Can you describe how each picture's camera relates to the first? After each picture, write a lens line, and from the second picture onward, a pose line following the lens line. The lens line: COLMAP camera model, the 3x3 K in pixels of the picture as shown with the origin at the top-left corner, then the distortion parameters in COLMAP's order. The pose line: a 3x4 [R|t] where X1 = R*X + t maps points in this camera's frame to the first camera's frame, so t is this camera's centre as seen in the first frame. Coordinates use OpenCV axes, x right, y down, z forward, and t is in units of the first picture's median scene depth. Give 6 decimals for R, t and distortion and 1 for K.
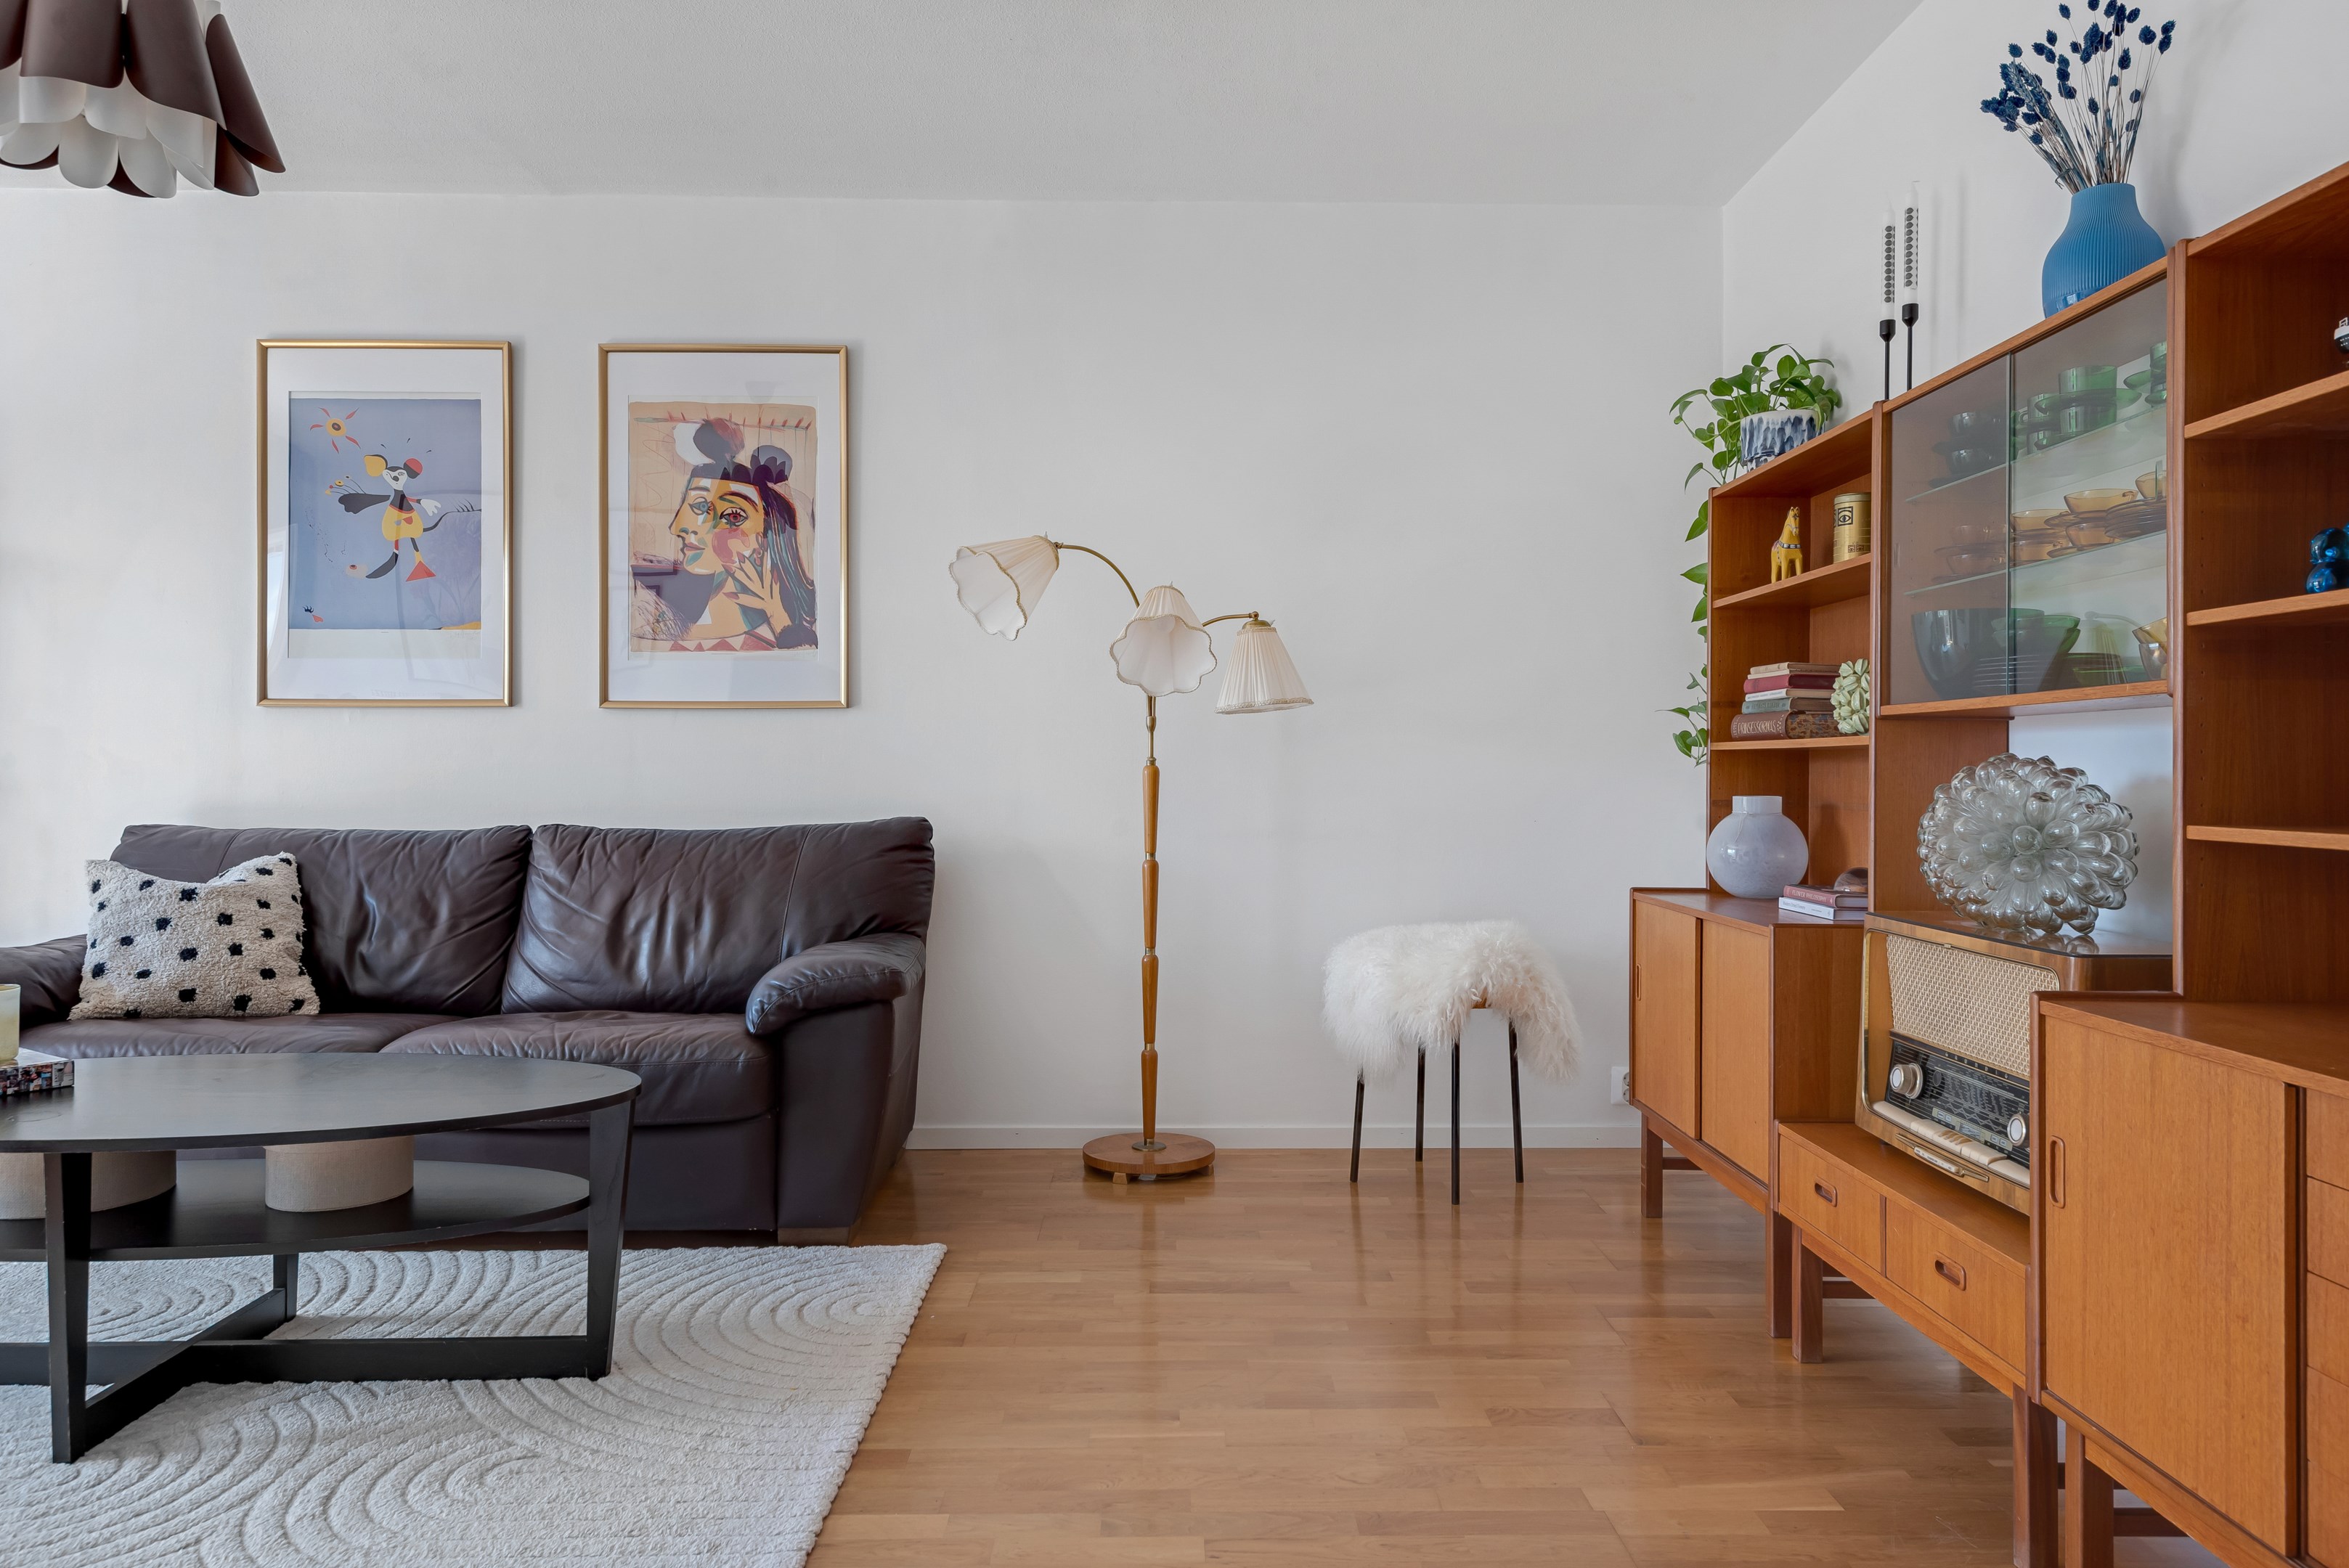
lens RADIAL K [[1552.8, 0, 1177.4], [0, 1552.8, 764.8], [0, 0, 1]] dist [0.038960, -0.017572]
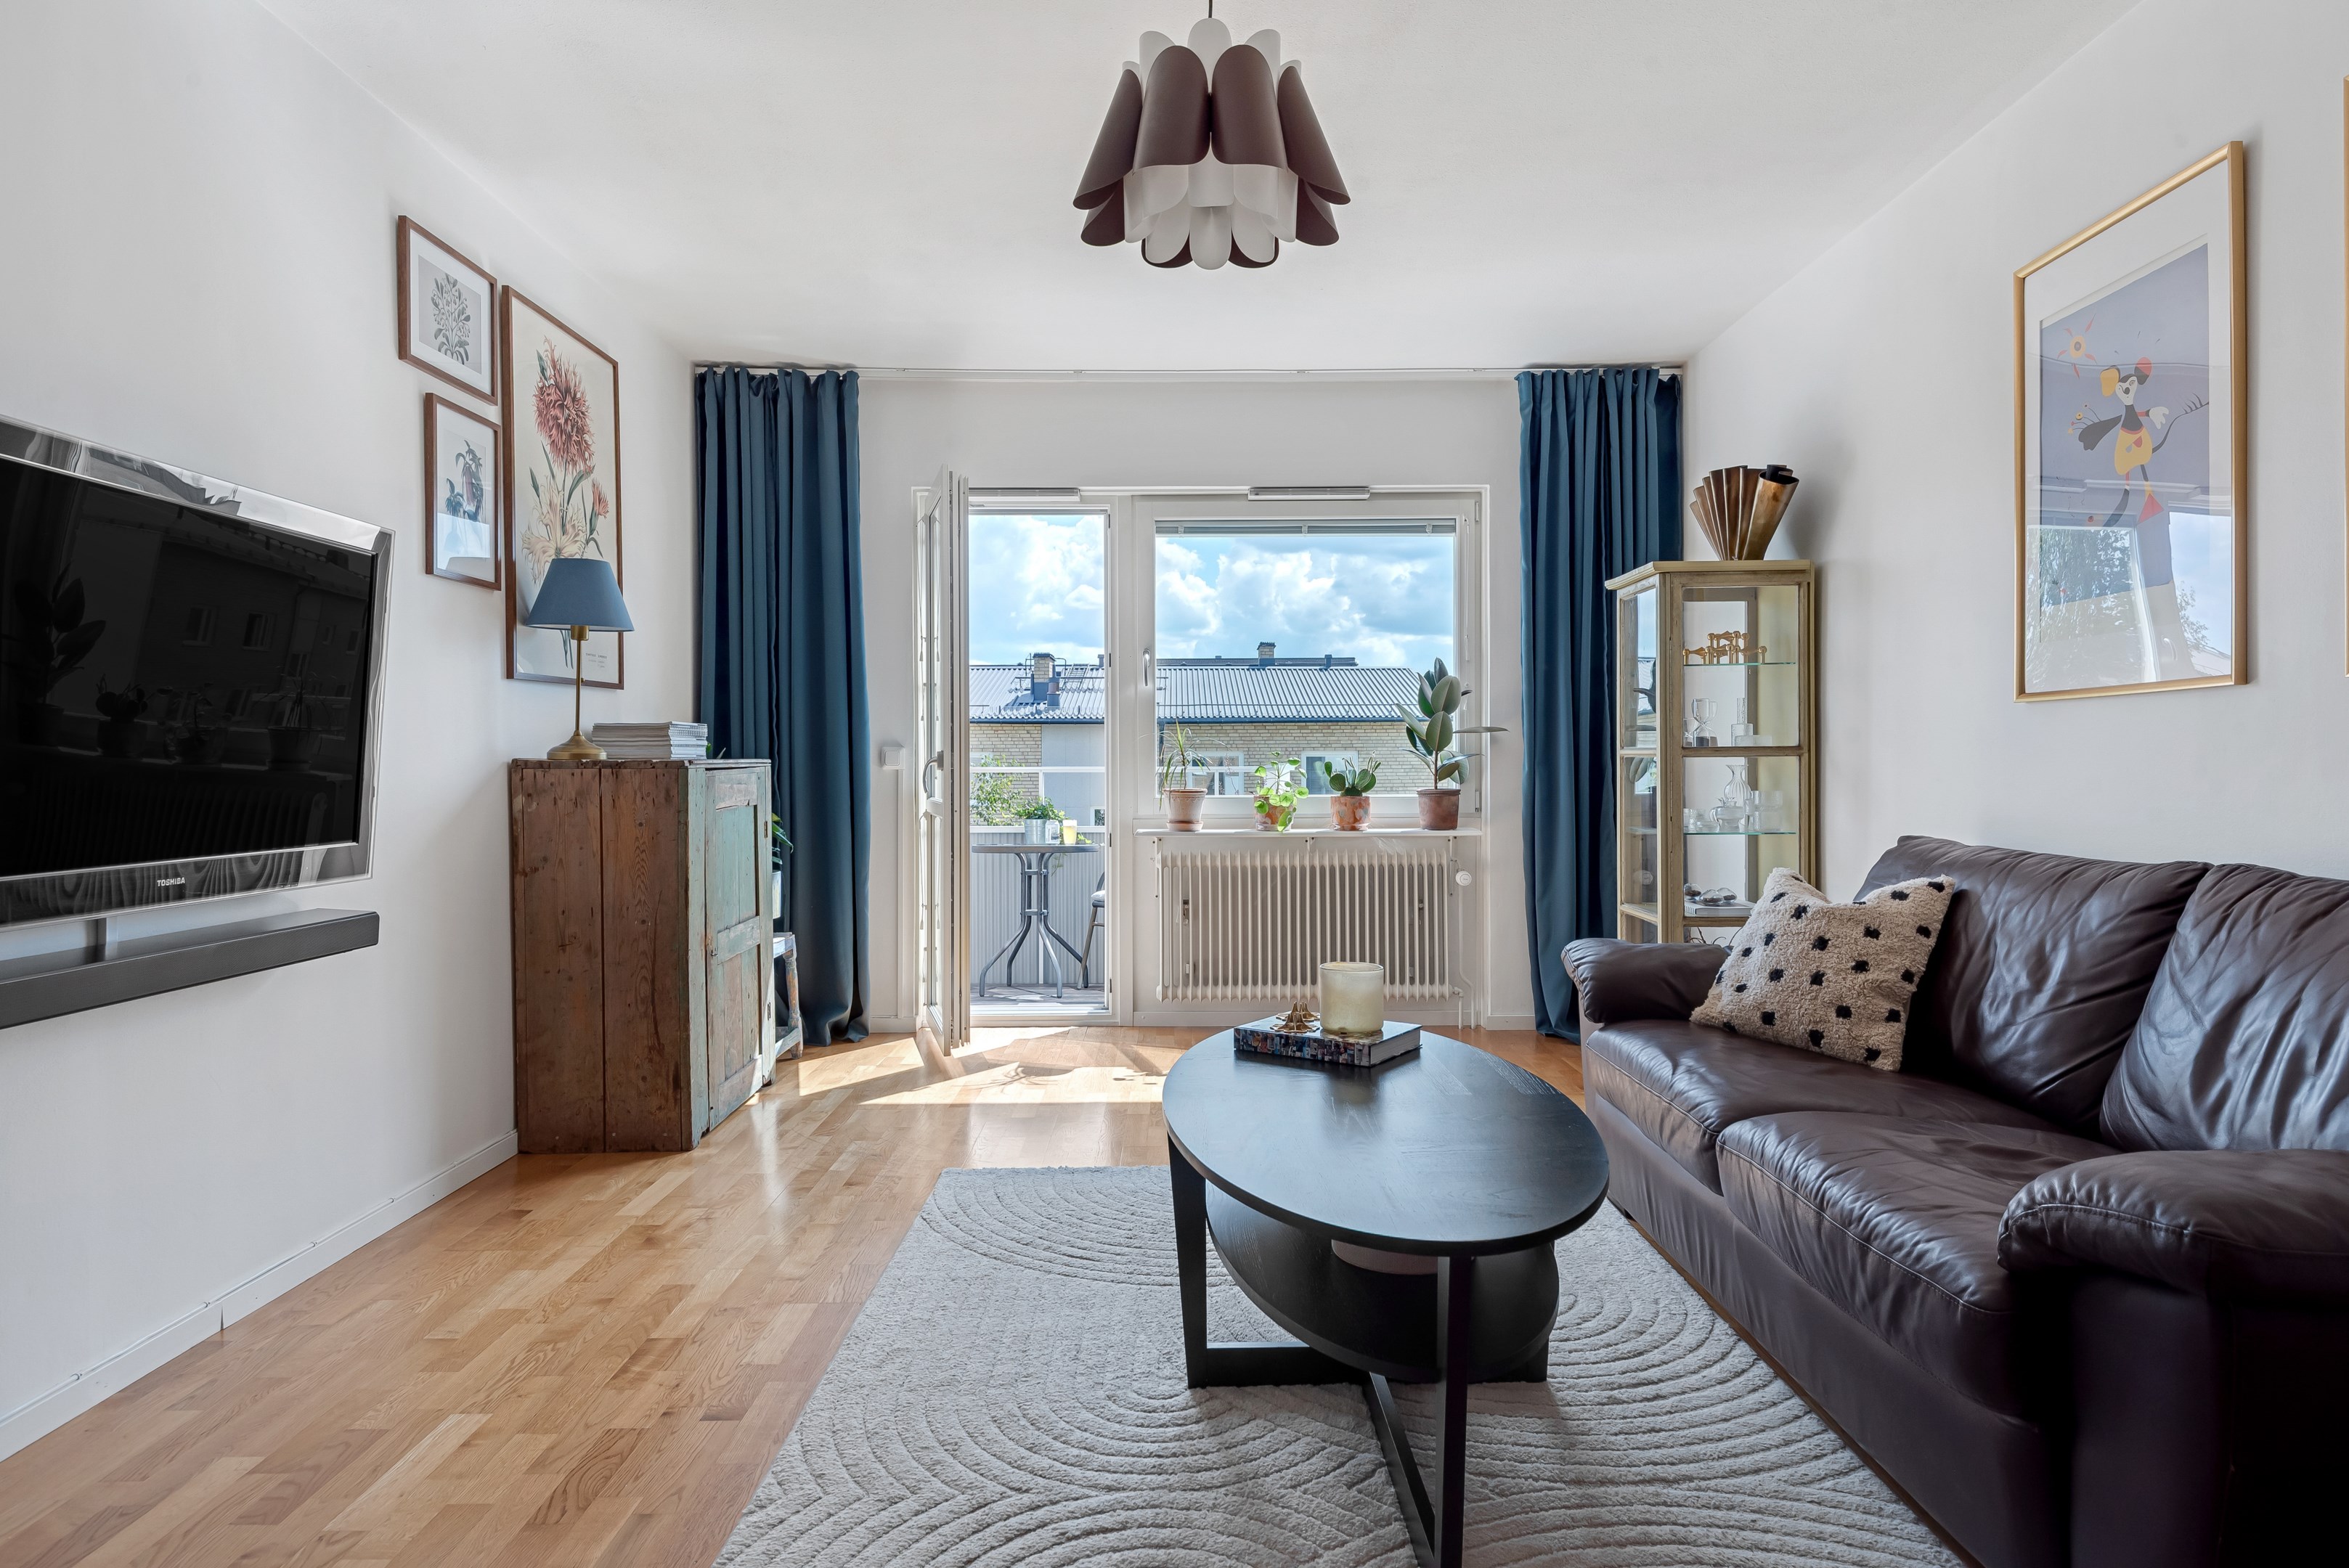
lens RADIAL K [[1388.1, 0, 1211.0], [0, 1388.1, 777.0], [0, 0, 1]] dist [0.036182, -0.039205]
pose [[0.006537, 0.003380, -0.999973, 0.185499], [0.006928, 0.999970, 0.003426, -0.002901], [0.999955, -0.006951, 0.006514, 0.603316]]
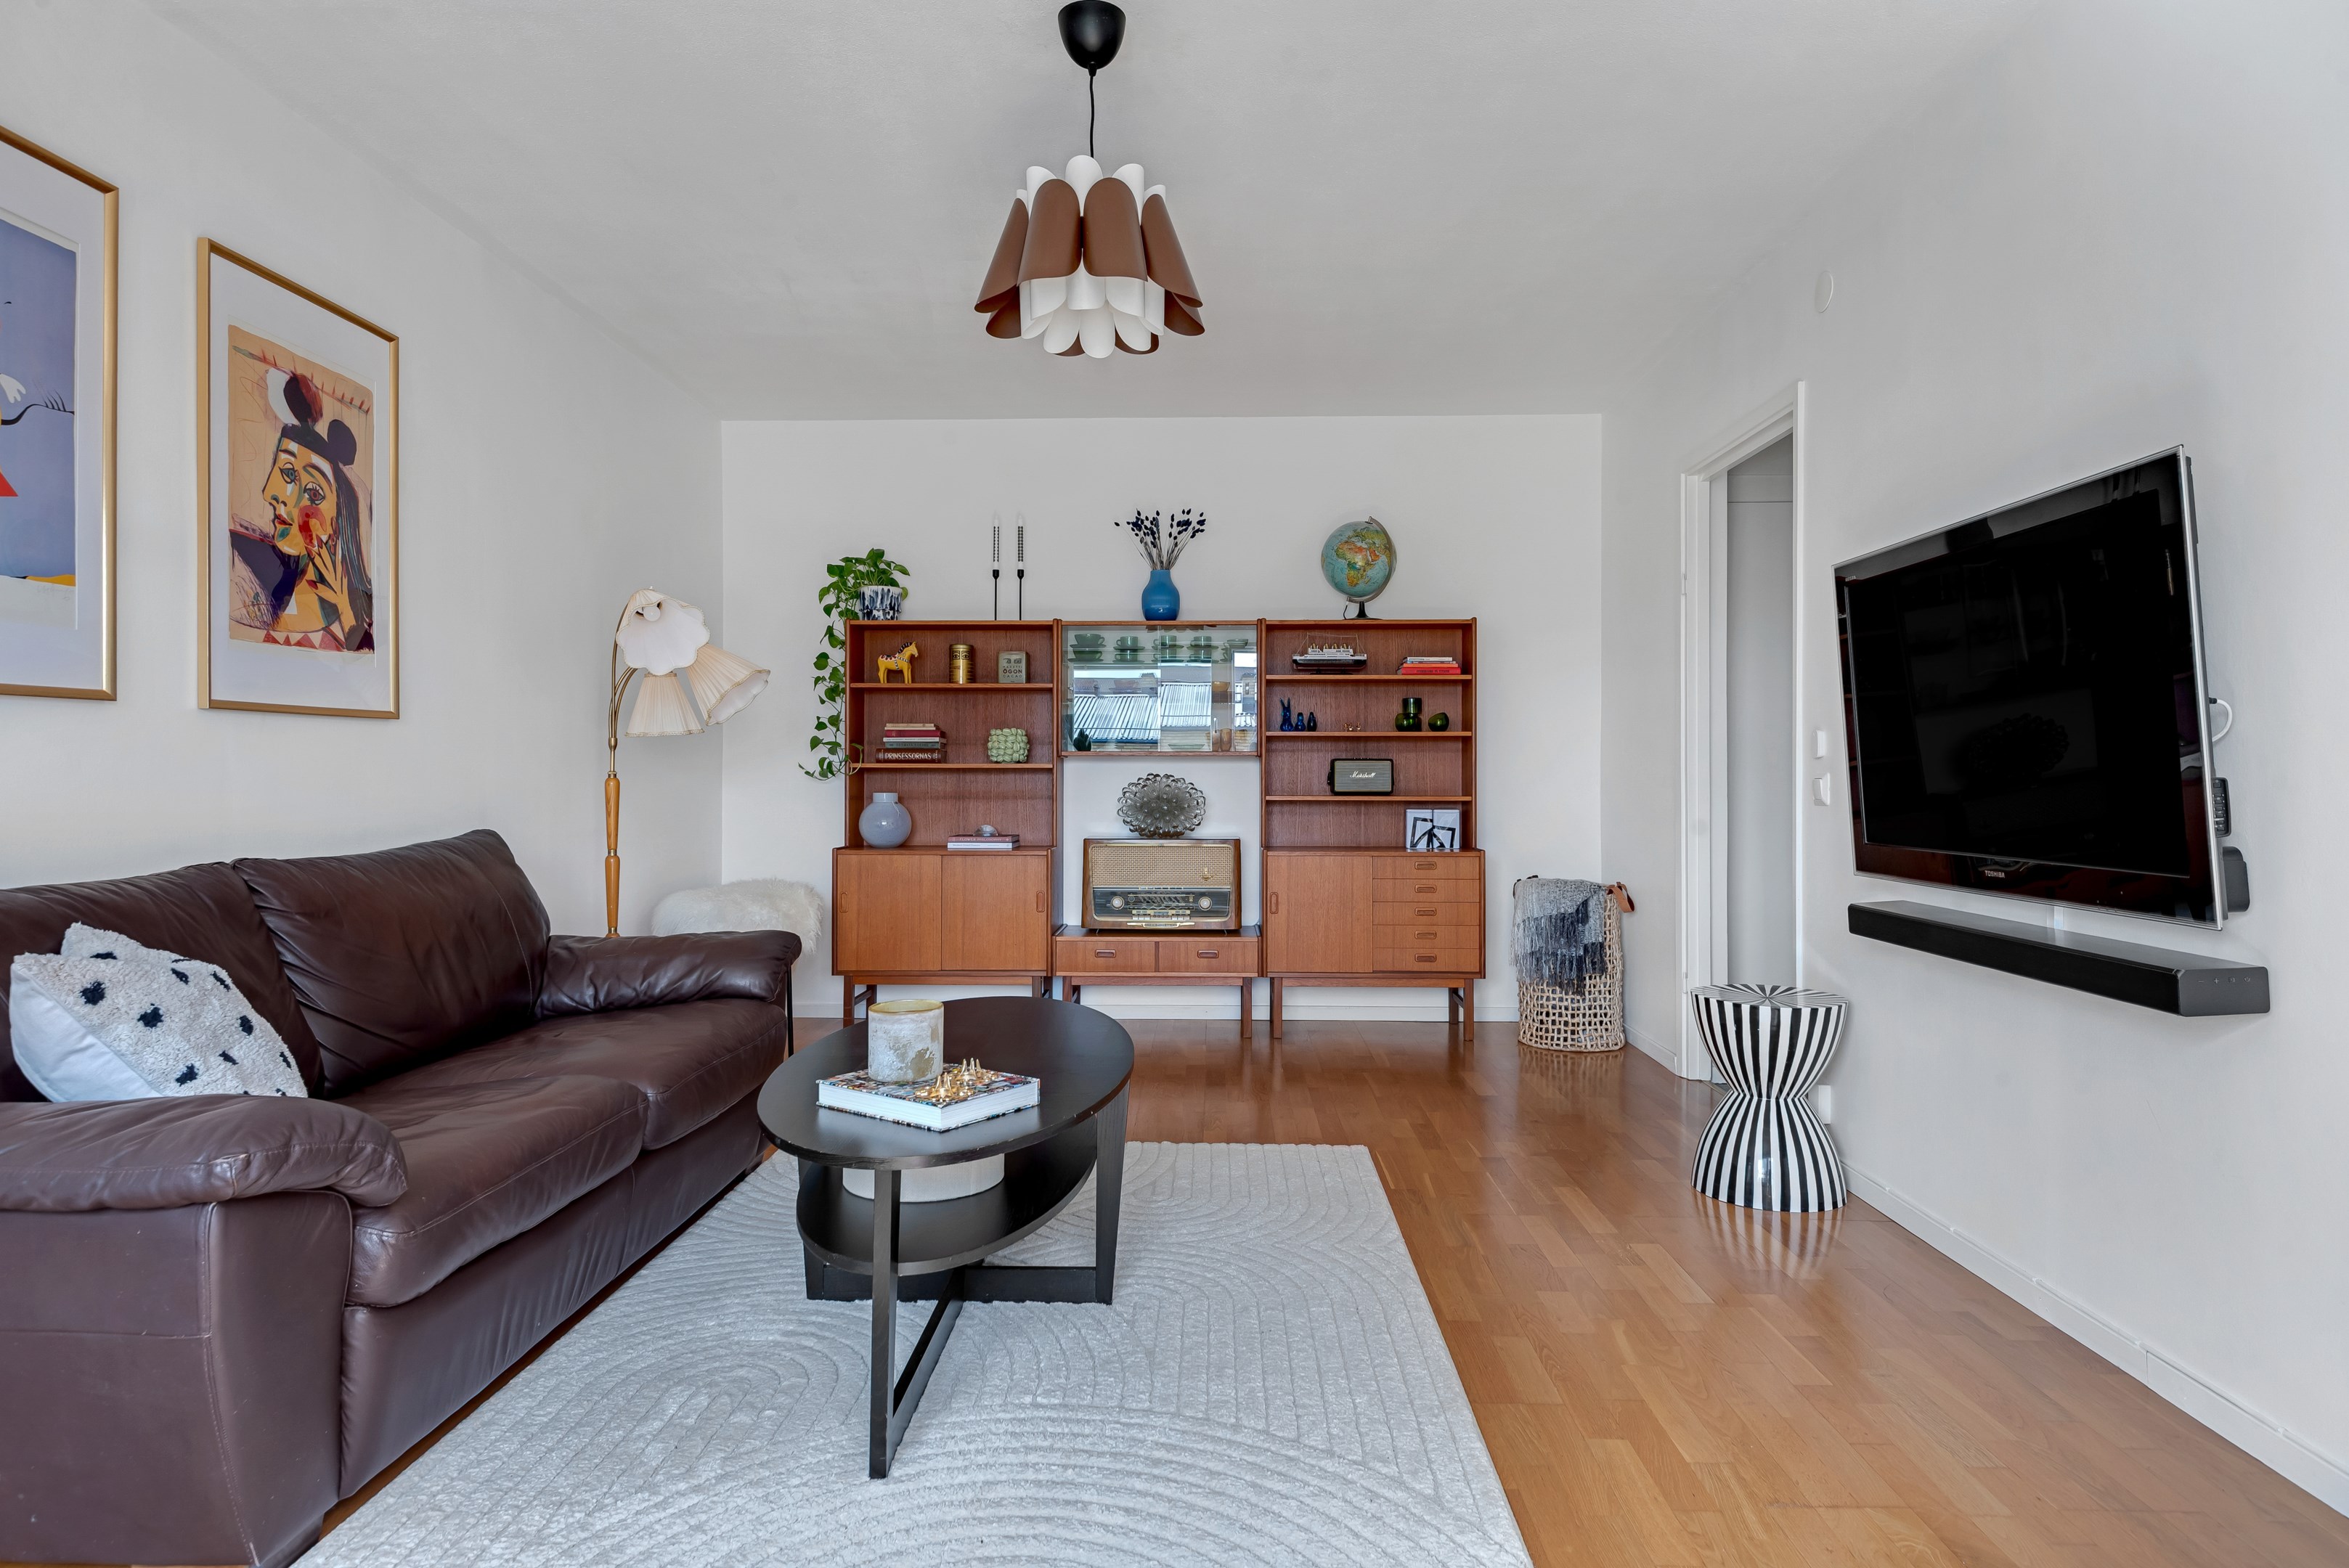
lens RADIAL K [[1388.1, 0, 1211.0], [0, 1388.1, 777.0], [0, 0, 1]] dist [0.036182, -0.039205]
pose [[0.021241, -0.006127, 0.999756, -1.146318], [-0.004278, 0.999972, 0.006219, -0.009613], [-0.999765, -0.004409, 0.021214, 0.529836]]
